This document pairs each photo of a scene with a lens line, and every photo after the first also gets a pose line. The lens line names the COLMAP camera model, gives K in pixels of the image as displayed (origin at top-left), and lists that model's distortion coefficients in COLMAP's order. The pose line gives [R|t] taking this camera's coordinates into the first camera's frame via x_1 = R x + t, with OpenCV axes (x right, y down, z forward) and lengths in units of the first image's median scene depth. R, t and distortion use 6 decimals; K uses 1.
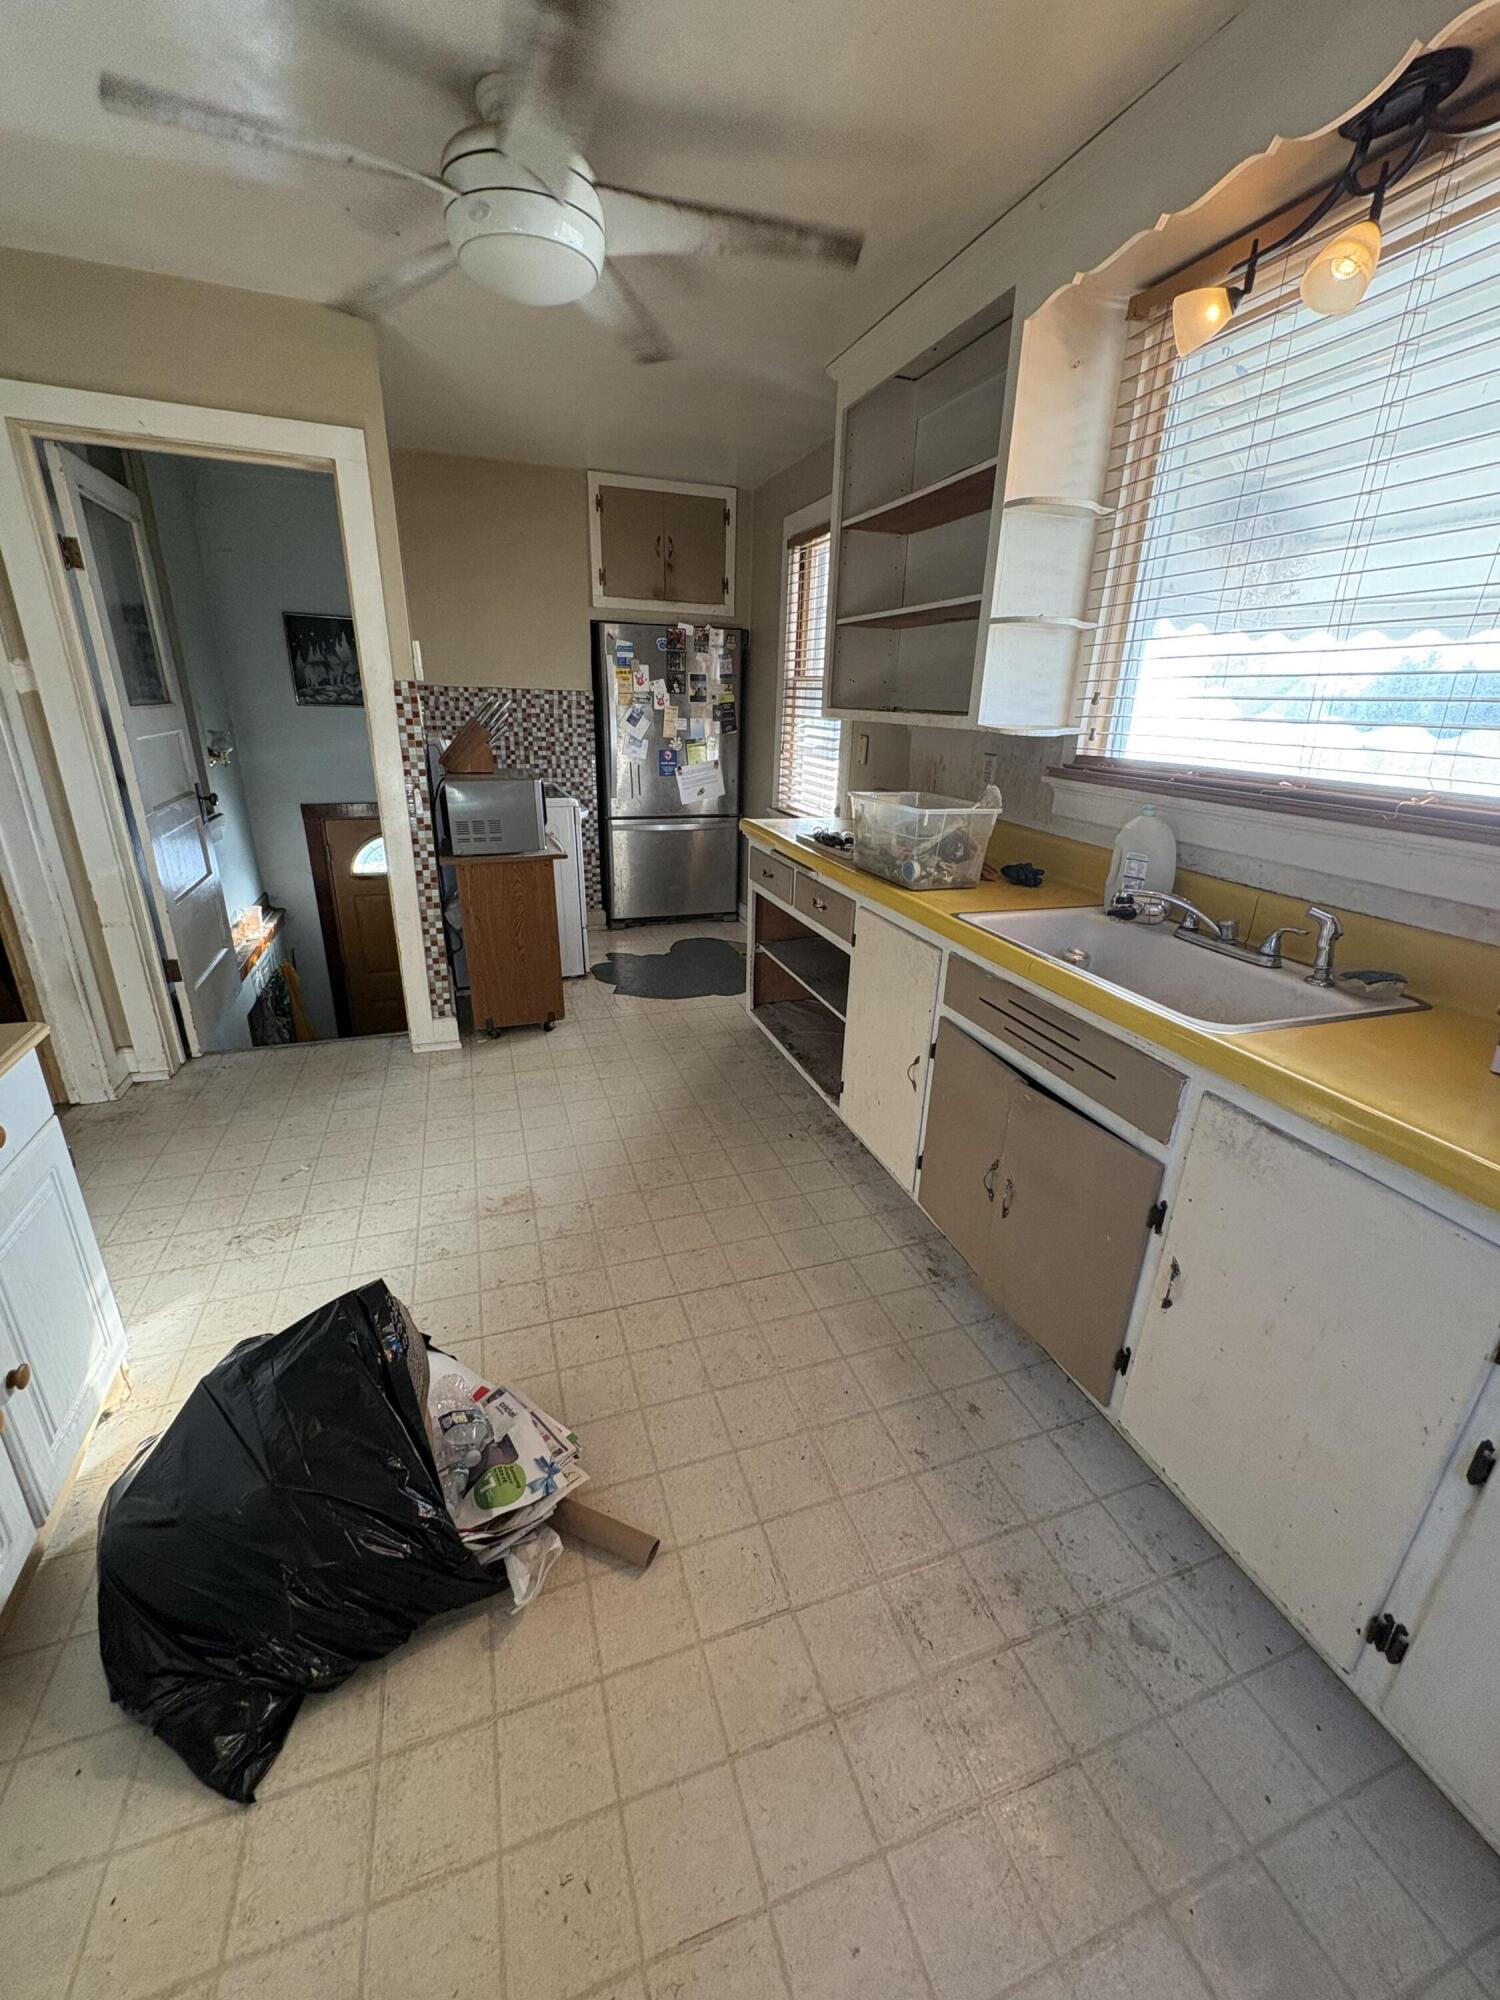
lens RADIAL K [[793.8, 0, 754.9], [0, 793.8, 989.8], [0, 0, 1]] dist [0.000736, 0.000418]
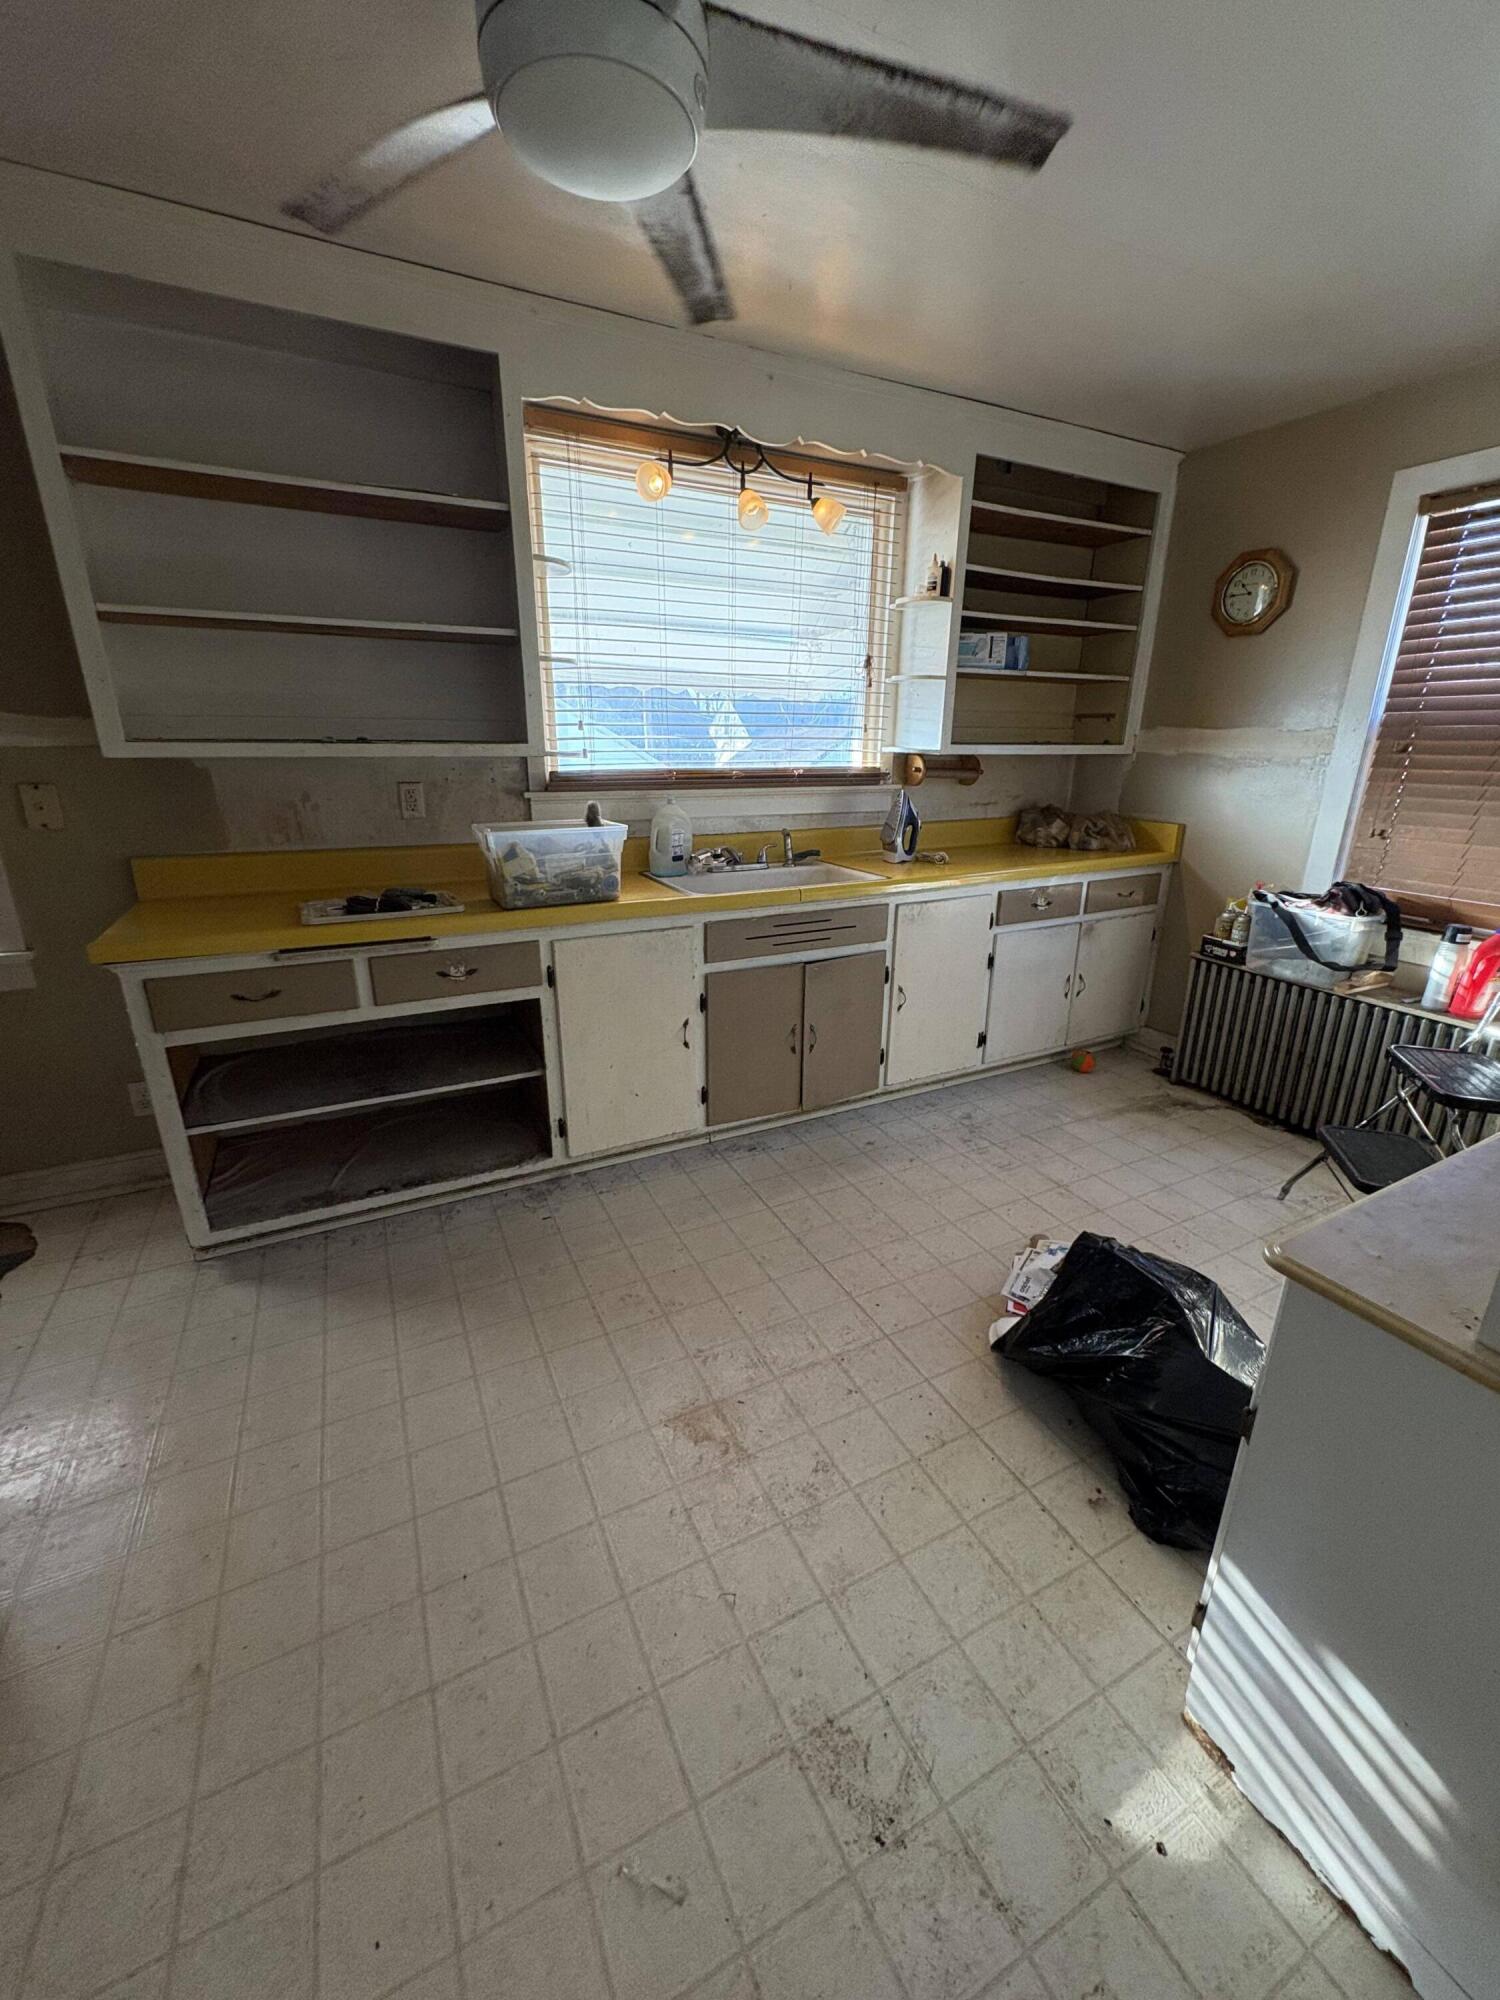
lens RADIAL K [[787.8, 0, 750.0], [0, 787.8, 1000.0], [0, 0, 1]] dist [0.000394, 0.000100]
pose [[-0.123783, -0.344374, 0.930636, -1.003388], [0.332716, 0.869157, 0.365878, -0.383857], [-0.934868, 0.354927, 0.006991, 0.966140]]
